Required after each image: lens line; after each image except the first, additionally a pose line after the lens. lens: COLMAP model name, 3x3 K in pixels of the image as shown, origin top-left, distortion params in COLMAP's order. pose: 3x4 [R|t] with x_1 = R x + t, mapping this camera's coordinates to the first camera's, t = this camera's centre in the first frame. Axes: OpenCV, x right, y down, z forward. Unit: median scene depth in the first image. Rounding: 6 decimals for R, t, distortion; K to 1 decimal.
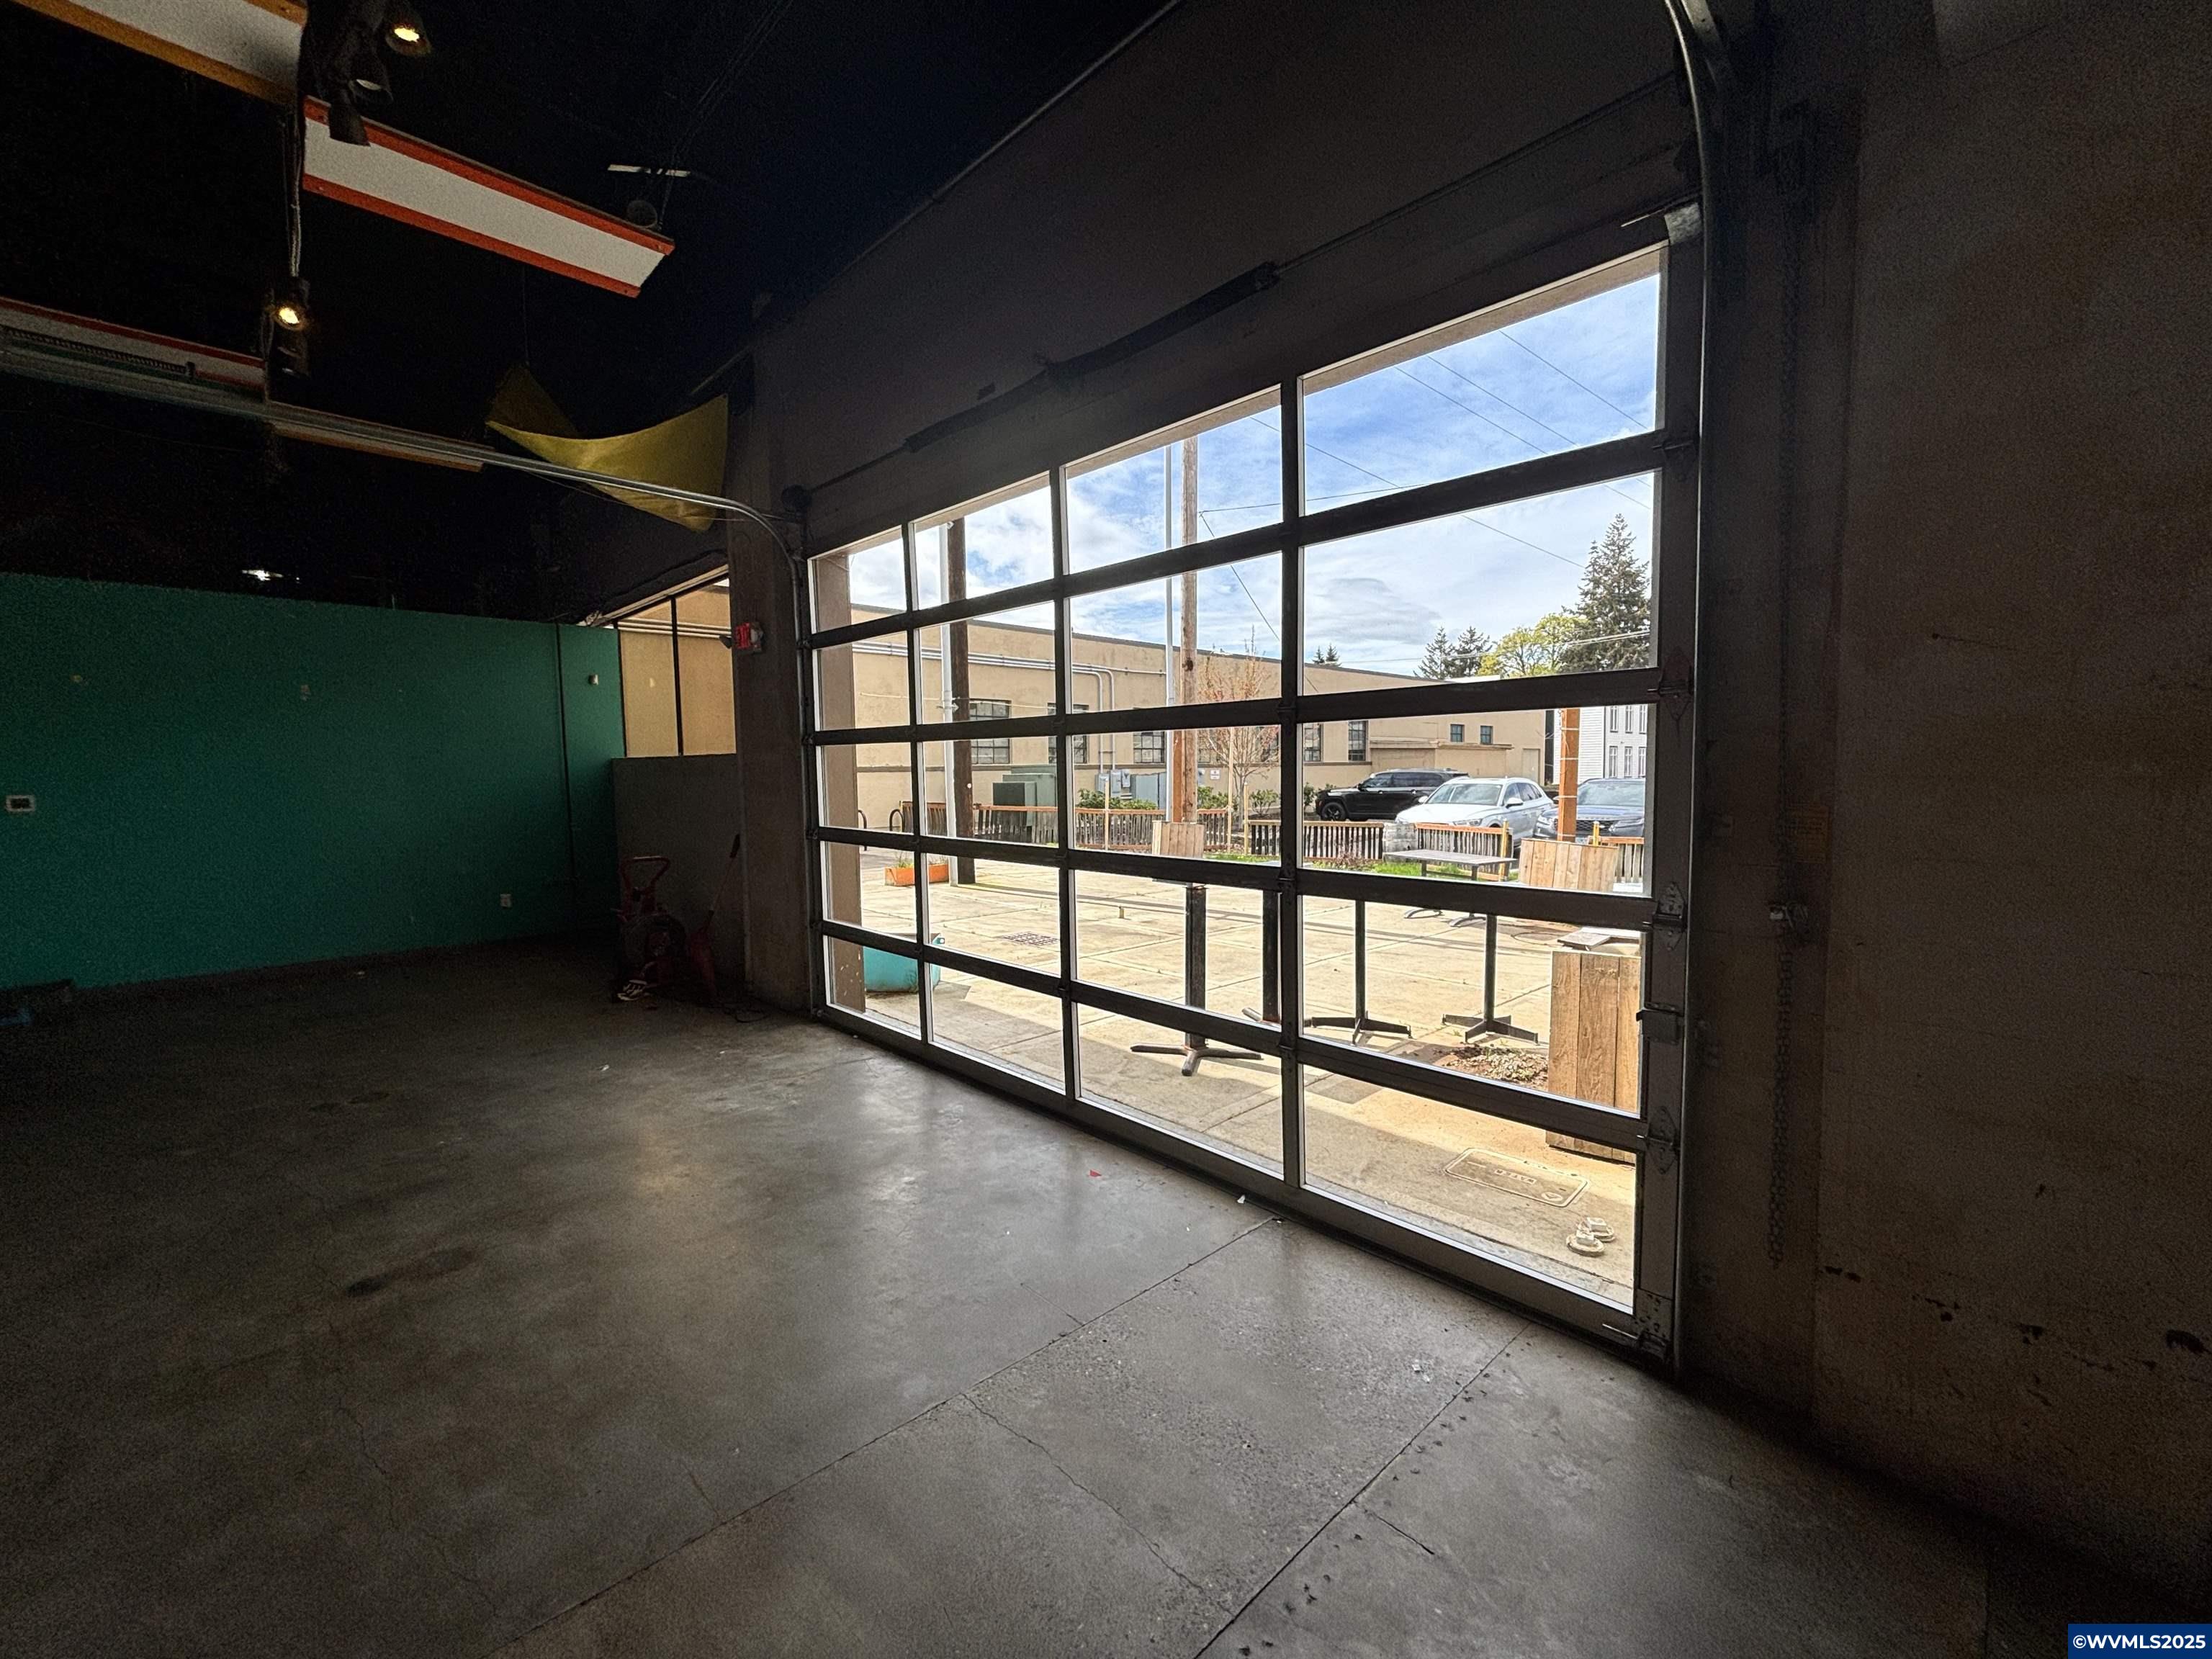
lens RADIAL K [[891.3, 0, 1103.8], [0, 891.3, 838.4], [0, 0, 1]] dist [0.002307, -0.005647]
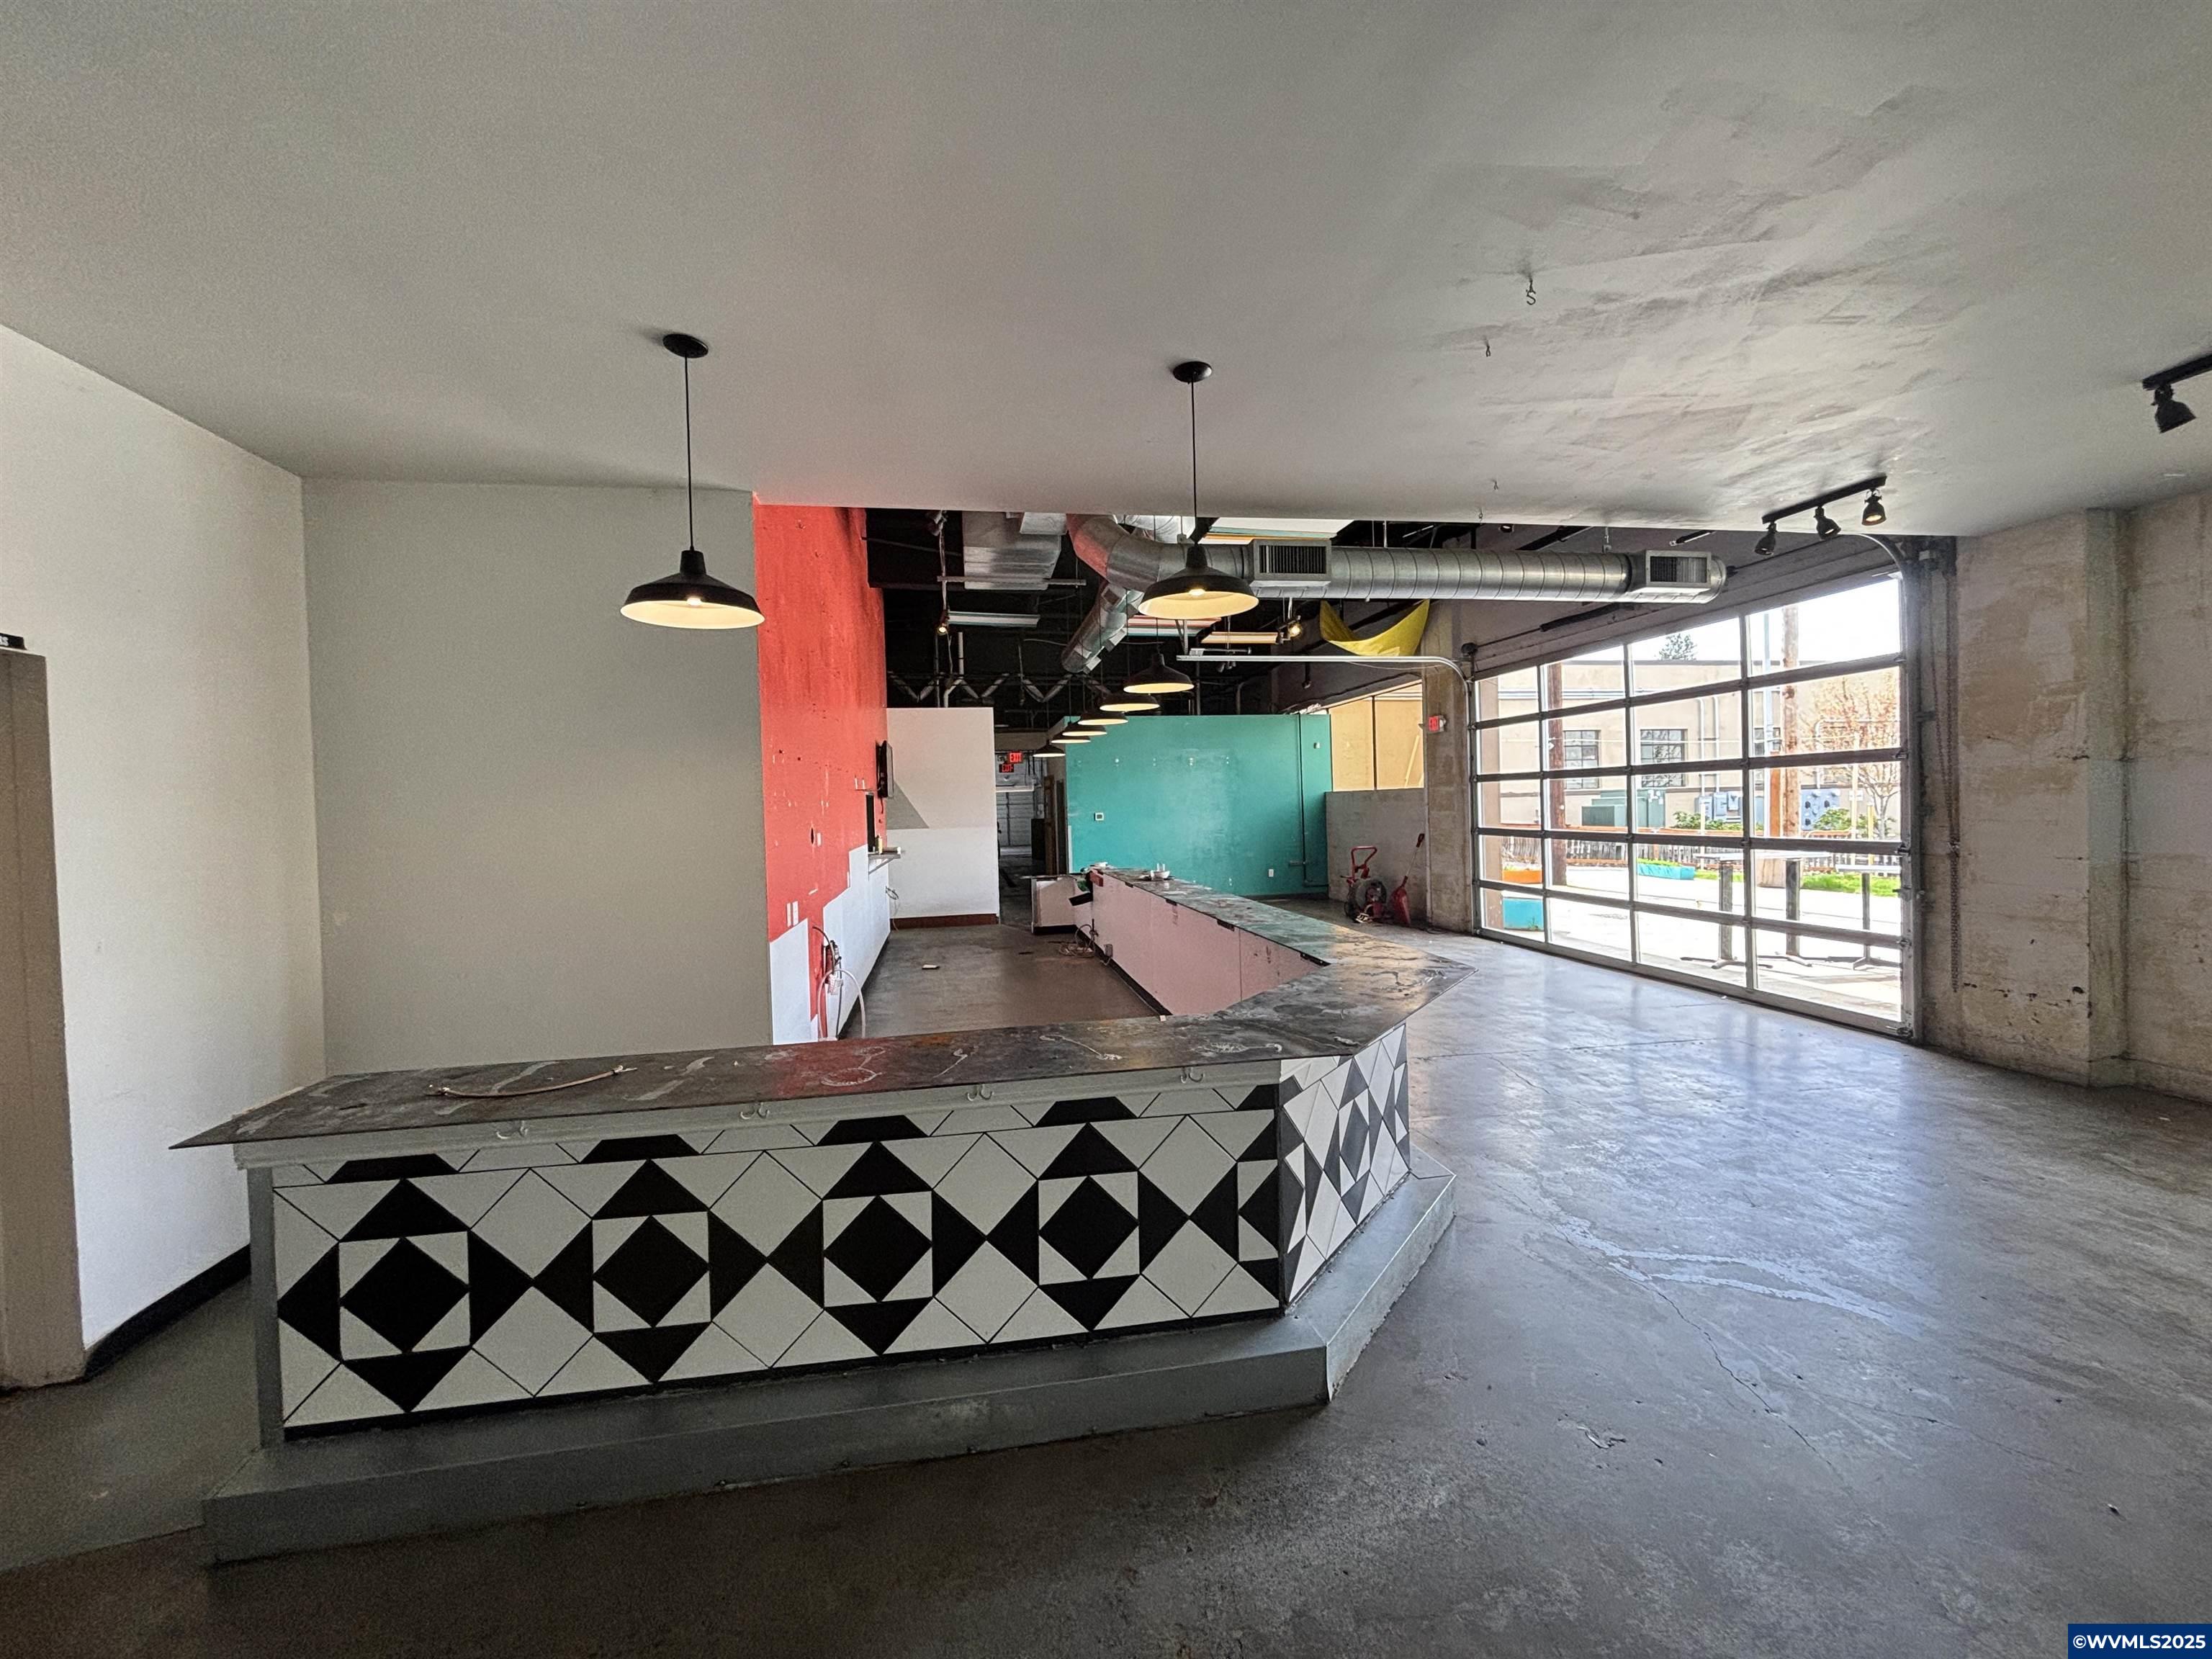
lens RADIAL K [[911.7, 0, 1106.0], [0, 911.7, 829.5], [0, 0, 1]] dist [-0.001980, 0.005656]
pose [[0.825271, 0.002076, -0.564733, 0.120452], [-0.026187, 0.999058, -0.034595, 0.090357], [0.564129, 0.043339, 0.824548, -1.151968]]
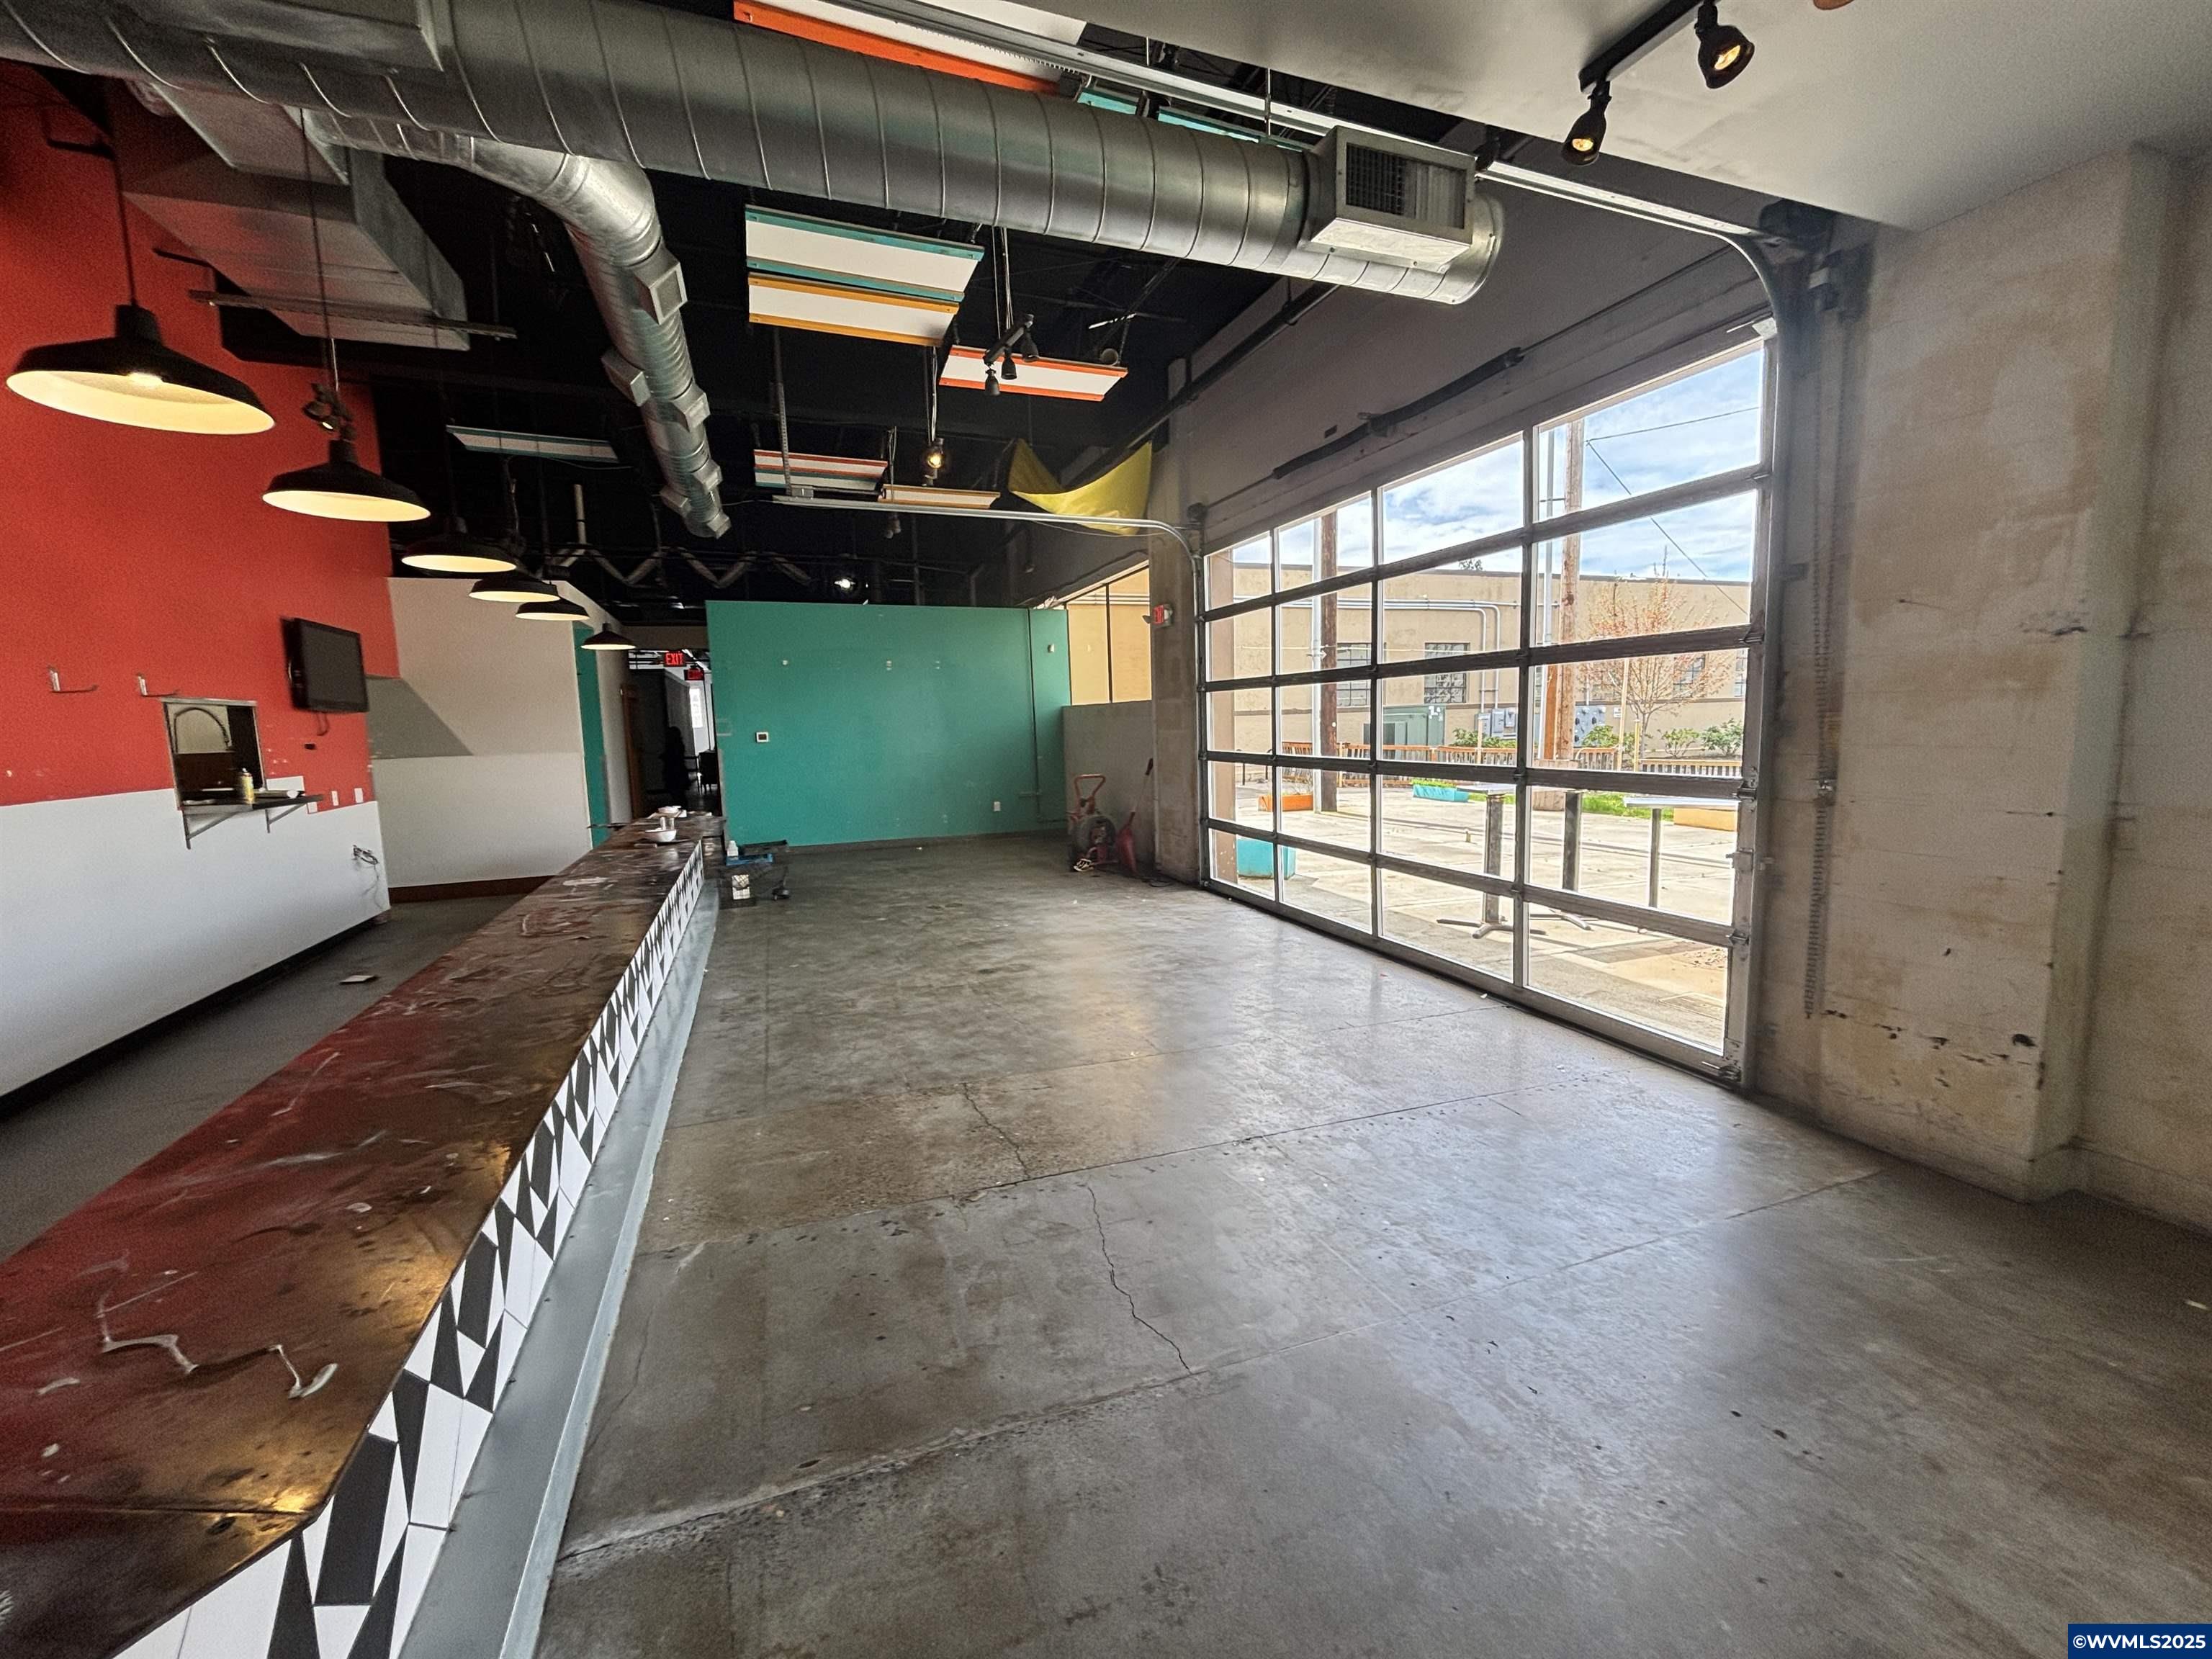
lens RADIAL K [[899.2, 0, 1100.7], [0, 899.2, 830.1], [0, 0, 1]] dist [0.002889, -0.000102]
pose [[0.911851, 0.035239, -0.409006, 0.128782], [-0.014397, 0.998441, 0.053924, 0.045081], [0.410269, -0.043282, 0.910937, -0.428060]]
